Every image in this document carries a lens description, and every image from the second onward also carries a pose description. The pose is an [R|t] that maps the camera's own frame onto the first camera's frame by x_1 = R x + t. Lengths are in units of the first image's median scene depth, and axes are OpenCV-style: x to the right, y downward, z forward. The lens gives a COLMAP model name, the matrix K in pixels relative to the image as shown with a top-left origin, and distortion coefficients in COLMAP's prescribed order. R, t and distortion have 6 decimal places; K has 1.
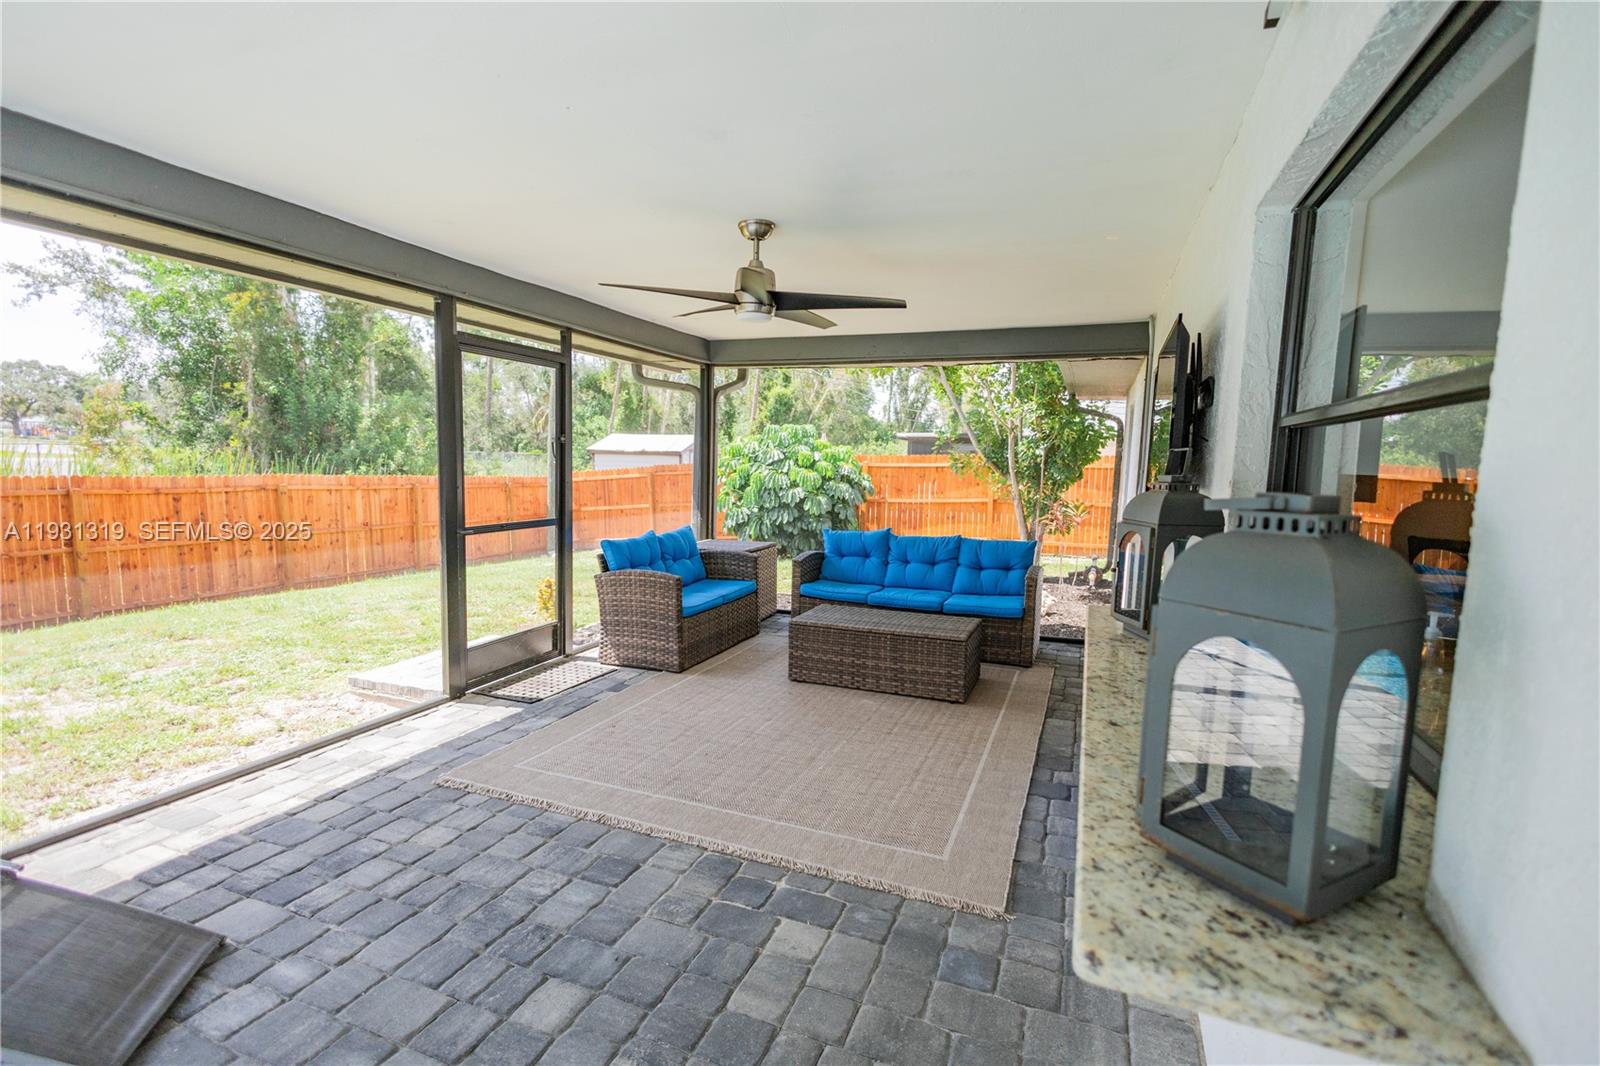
lens RADIAL K [[742.3, 0, 798.7], [0, 742.3, 538.6], [0, 0, 1]] dist [0.008153, -0.004969]
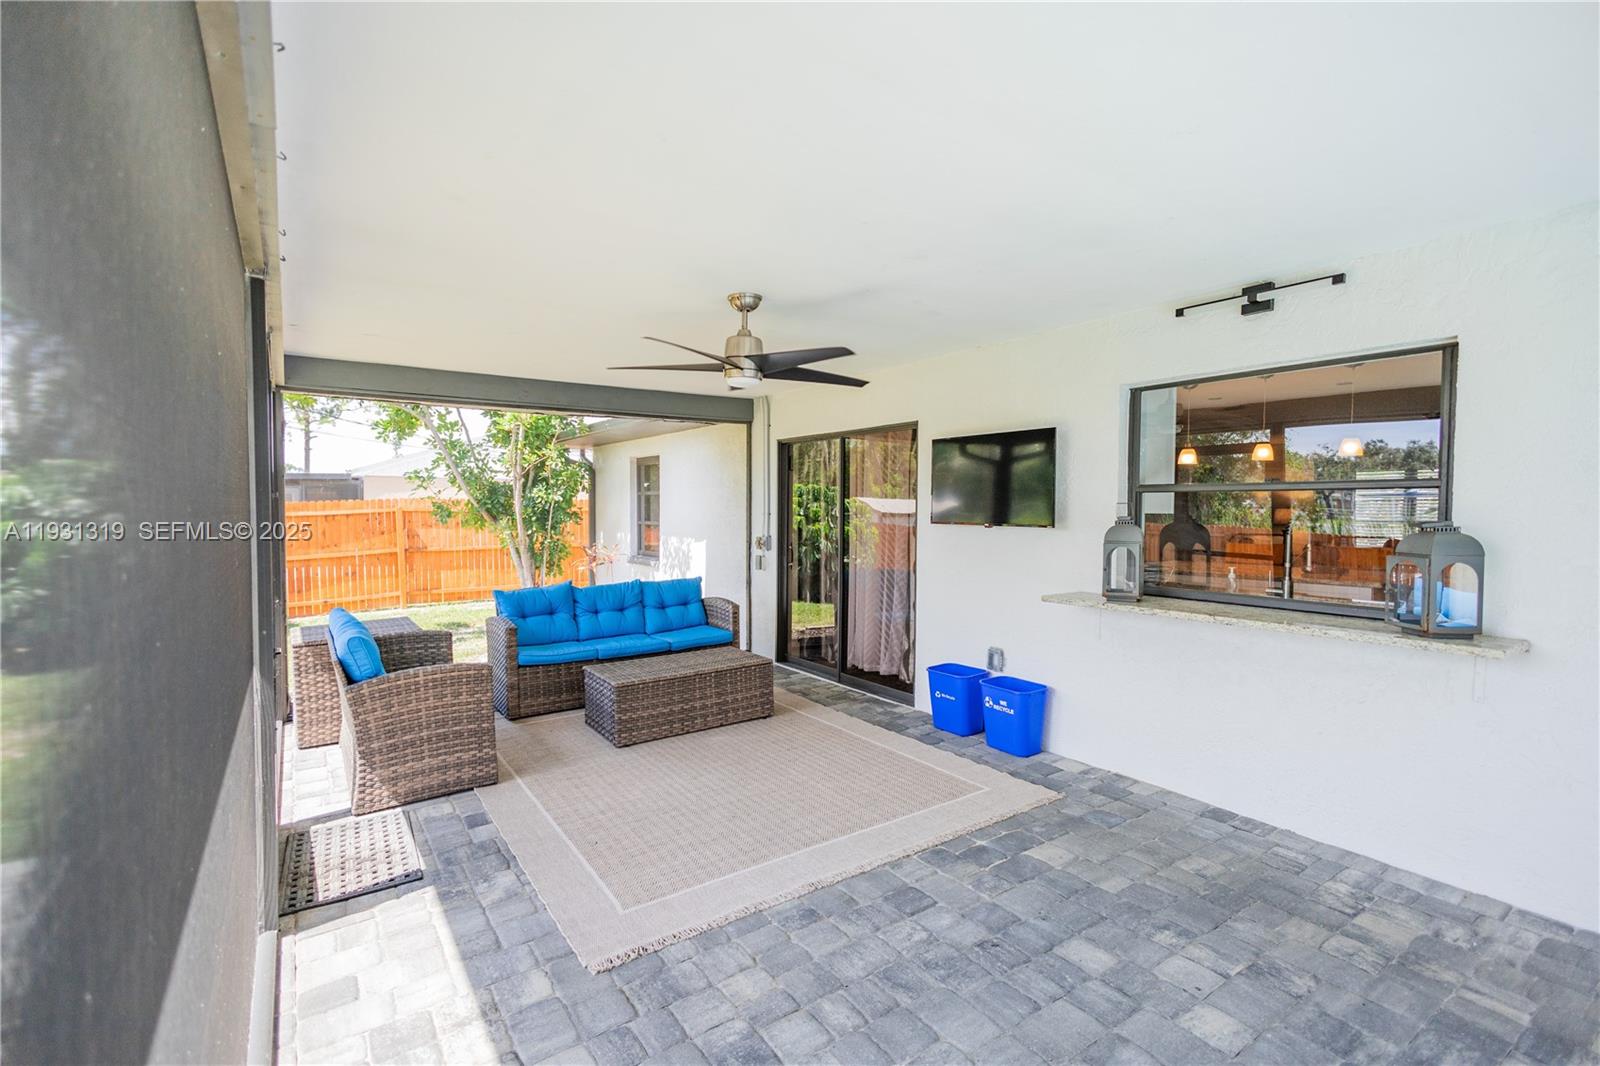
lens RADIAL K [[742.3, 0, 806.0], [0, 742.3, 528.0], [0, 0, 1]] dist [0.008153, -0.004969]
pose [[0.540896, -0.051089, 0.839536, -0.715148], [0.105793, 0.994359, -0.007649, -0.058552], [-0.834409, 0.092954, 0.543250, 0.287232]]
